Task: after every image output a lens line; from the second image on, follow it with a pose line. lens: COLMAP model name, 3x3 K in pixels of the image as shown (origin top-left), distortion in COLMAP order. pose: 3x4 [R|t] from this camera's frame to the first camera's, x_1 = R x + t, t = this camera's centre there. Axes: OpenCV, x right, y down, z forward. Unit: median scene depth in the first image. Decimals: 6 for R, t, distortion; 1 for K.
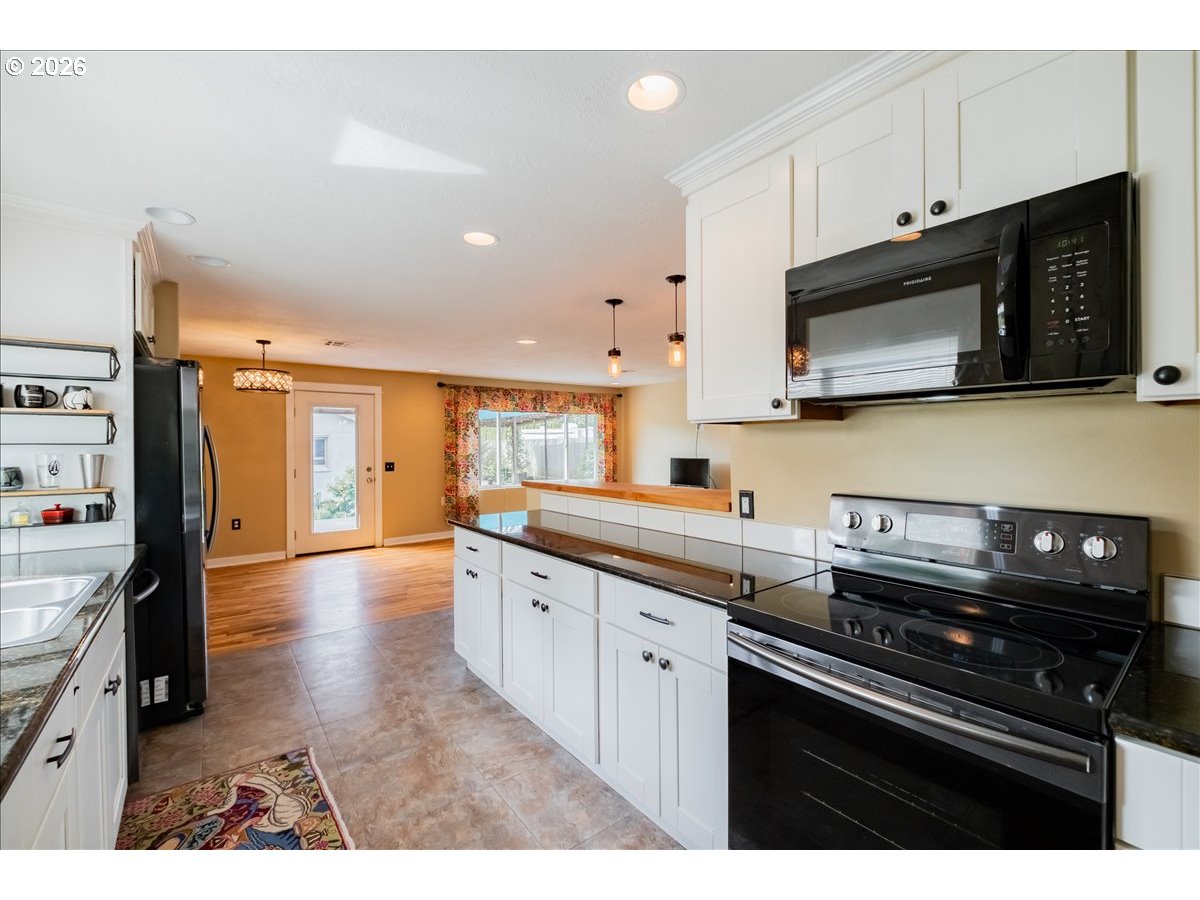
lens RADIAL K [[499.8, 0, 610.0], [0, 499.8, 450.2], [0, 0, 1]] dist [-0.018835, -0.000561]
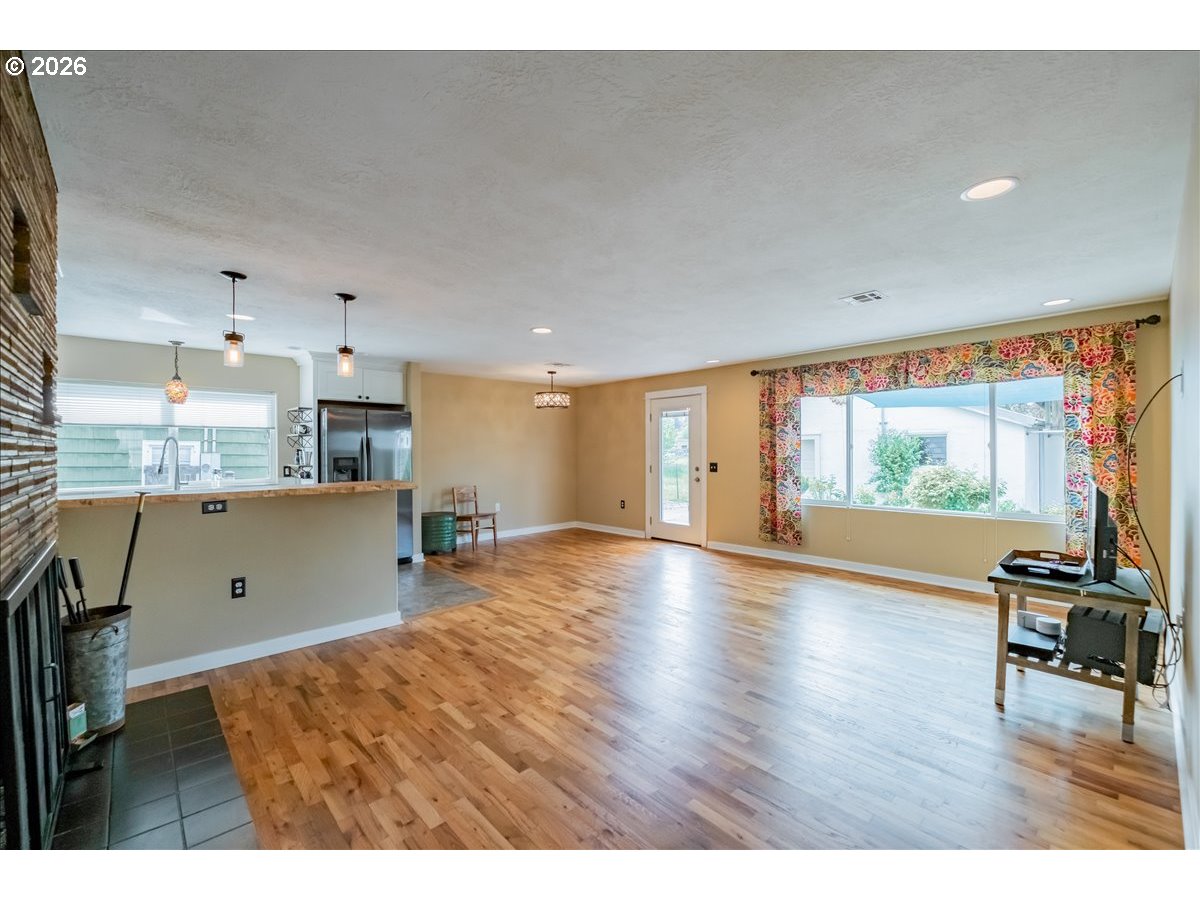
lens RADIAL K [[499.8, 0, 607.2], [0, 499.8, 450.2], [0, 0, 1]] dist [-0.018835, -0.000561]
pose [[0.099888, 0.007590, -0.994970, 0.460911], [-0.006226, 0.999956, 0.007003, -0.005053], [0.994979, 0.005495, 0.099931, 0.649368]]
